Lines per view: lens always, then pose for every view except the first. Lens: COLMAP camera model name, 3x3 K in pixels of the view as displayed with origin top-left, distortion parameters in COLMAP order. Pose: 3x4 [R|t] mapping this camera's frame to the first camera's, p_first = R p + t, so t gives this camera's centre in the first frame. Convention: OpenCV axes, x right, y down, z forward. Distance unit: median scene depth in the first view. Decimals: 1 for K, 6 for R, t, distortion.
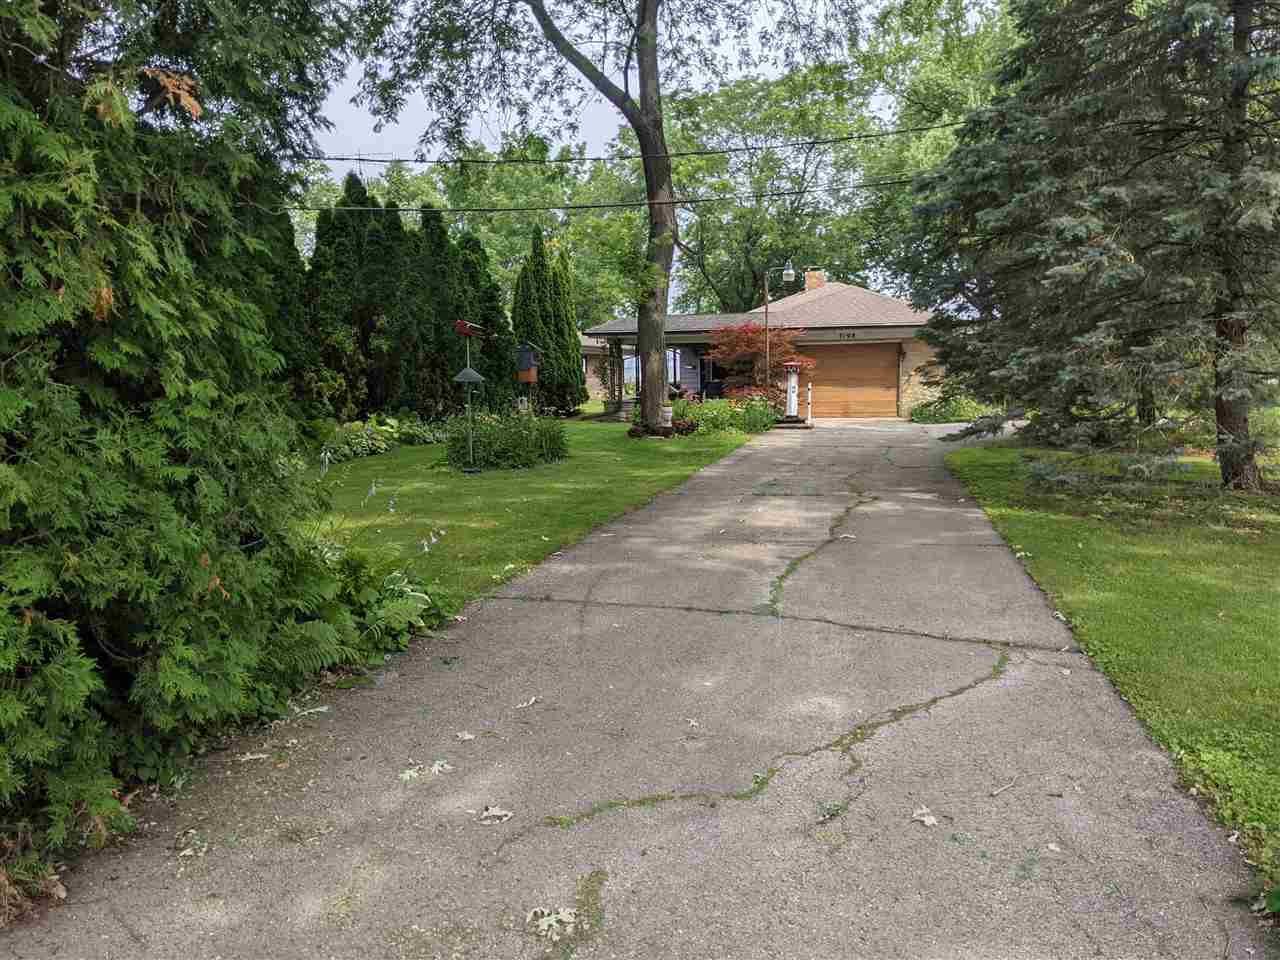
lens RADIAL K [[1014.0, 0, 640.0], [0, 1014.0, 480.0], [0, 0, 1]] dist [-0.002882, -0.010969]
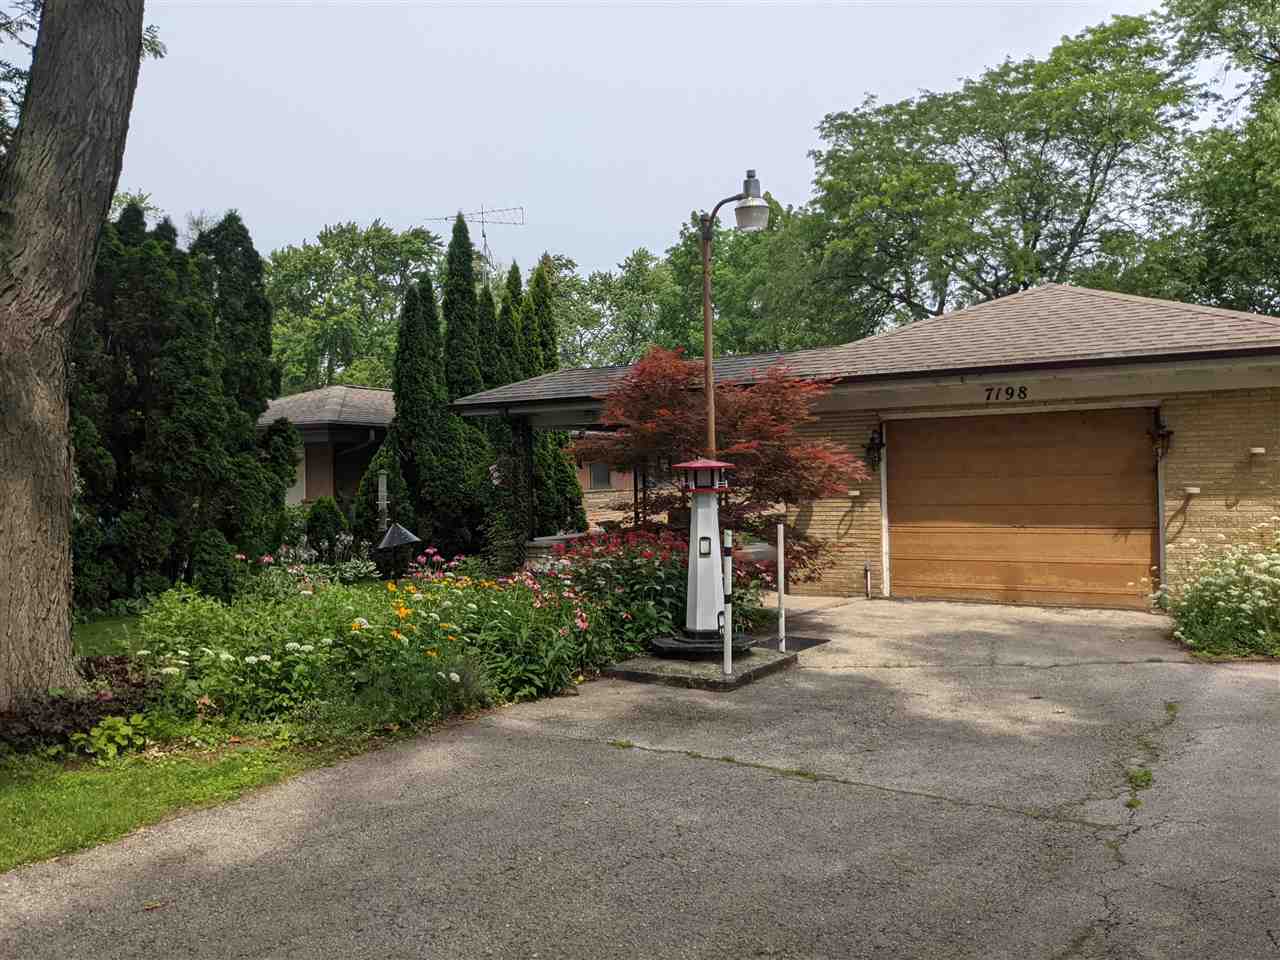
lens RADIAL K [[1014.0, 0, 640.0], [0, 1014.0, 480.0], [0, 0, 1]] dist [-0.002882, -0.010969]
pose [[0.949687, -0.004243, -0.313173, 0.193483], [-0.027620, 0.994878, -0.097237, -0.068382], [0.311981, 0.100995, 0.944705, 0.598797]]
